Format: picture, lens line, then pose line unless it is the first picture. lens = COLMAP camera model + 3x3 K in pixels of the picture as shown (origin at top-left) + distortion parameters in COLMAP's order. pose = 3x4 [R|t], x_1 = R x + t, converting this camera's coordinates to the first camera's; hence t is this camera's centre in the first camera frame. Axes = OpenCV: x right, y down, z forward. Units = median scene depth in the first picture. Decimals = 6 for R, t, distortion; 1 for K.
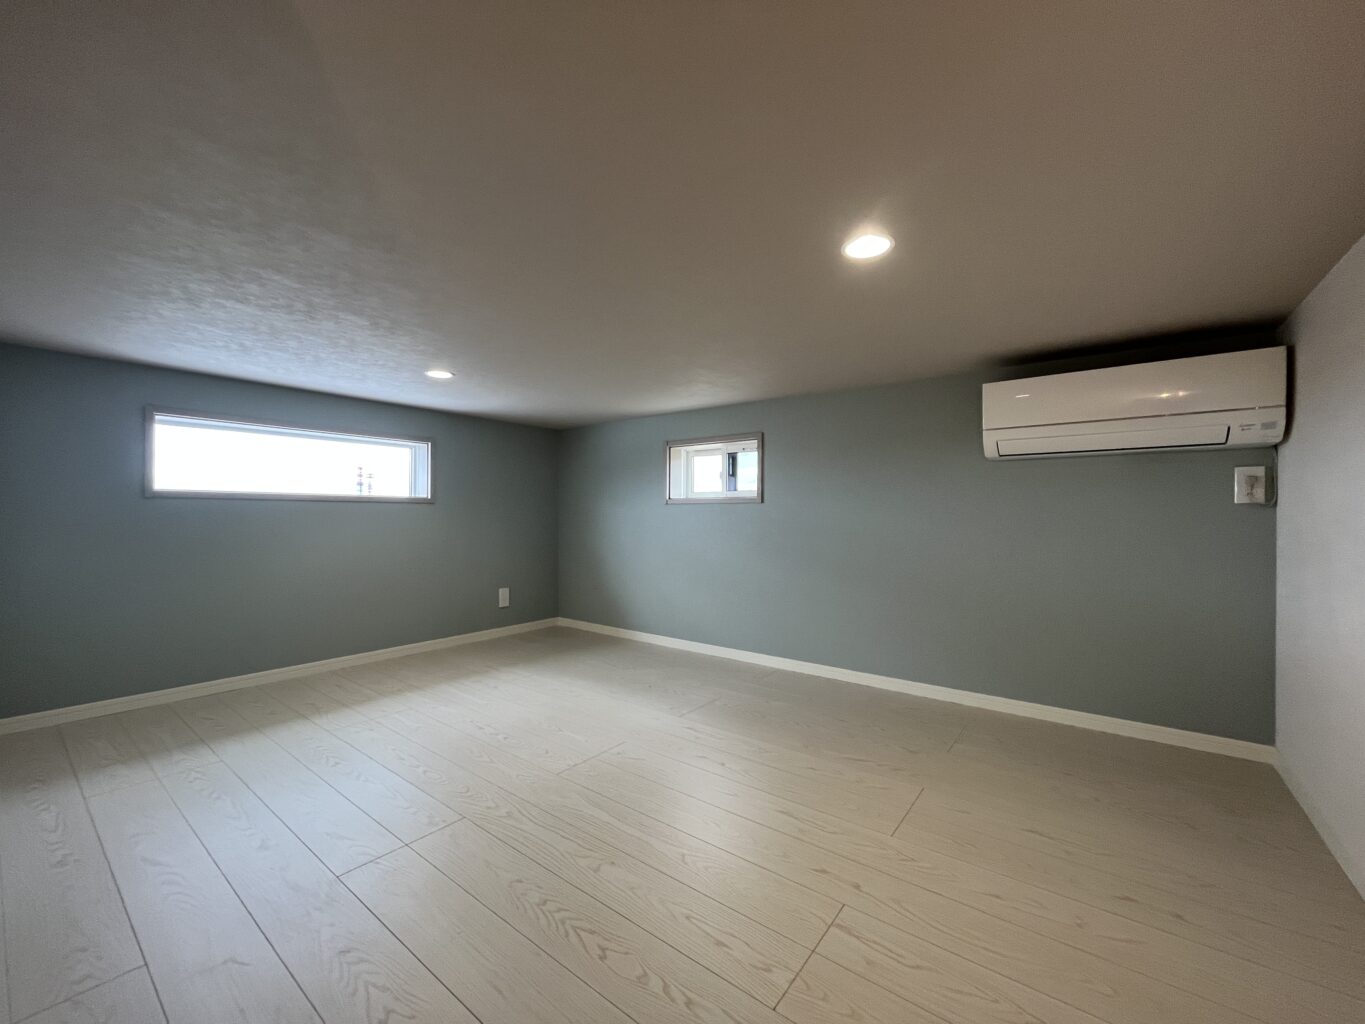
lens RADIAL K [[551.9, 0, 679.9], [0, 551.9, 514.0], [0, 0, 1]] dist [-0.006884, 0.000713]
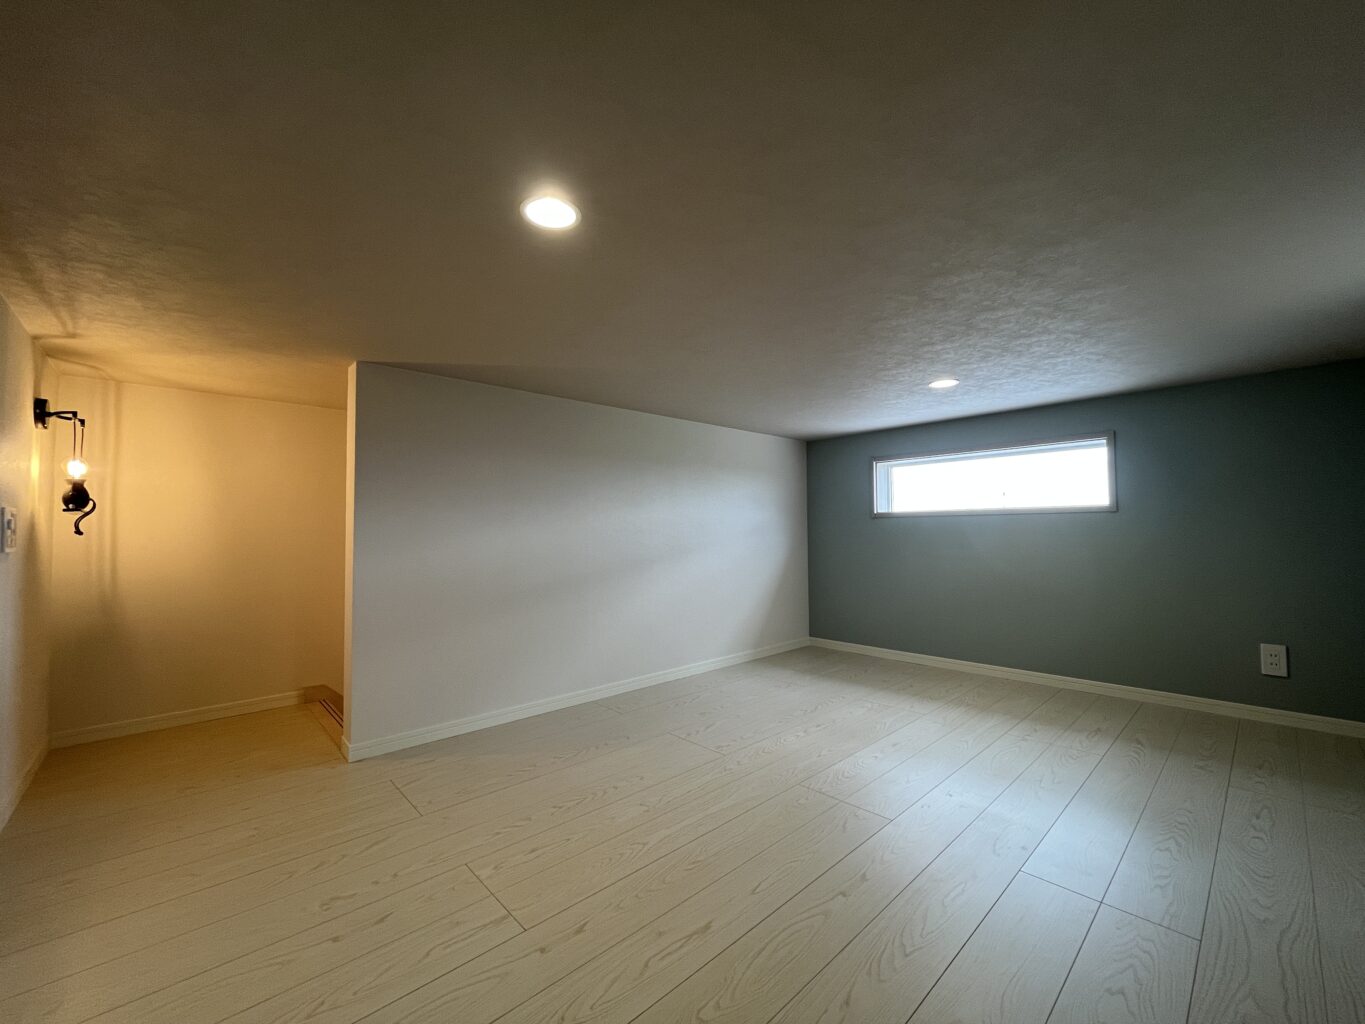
lens RADIAL K [[551.9, 0, 684.1], [0, 551.9, 520.4], [0, 0, 1]] dist [-0.006884, 0.000713]
pose [[-0.157018, -0.019931, -0.987395, 0.603025], [0.009441, 0.999720, -0.021681, 0.005768], [0.987551, -0.012726, -0.156786, 0.706353]]
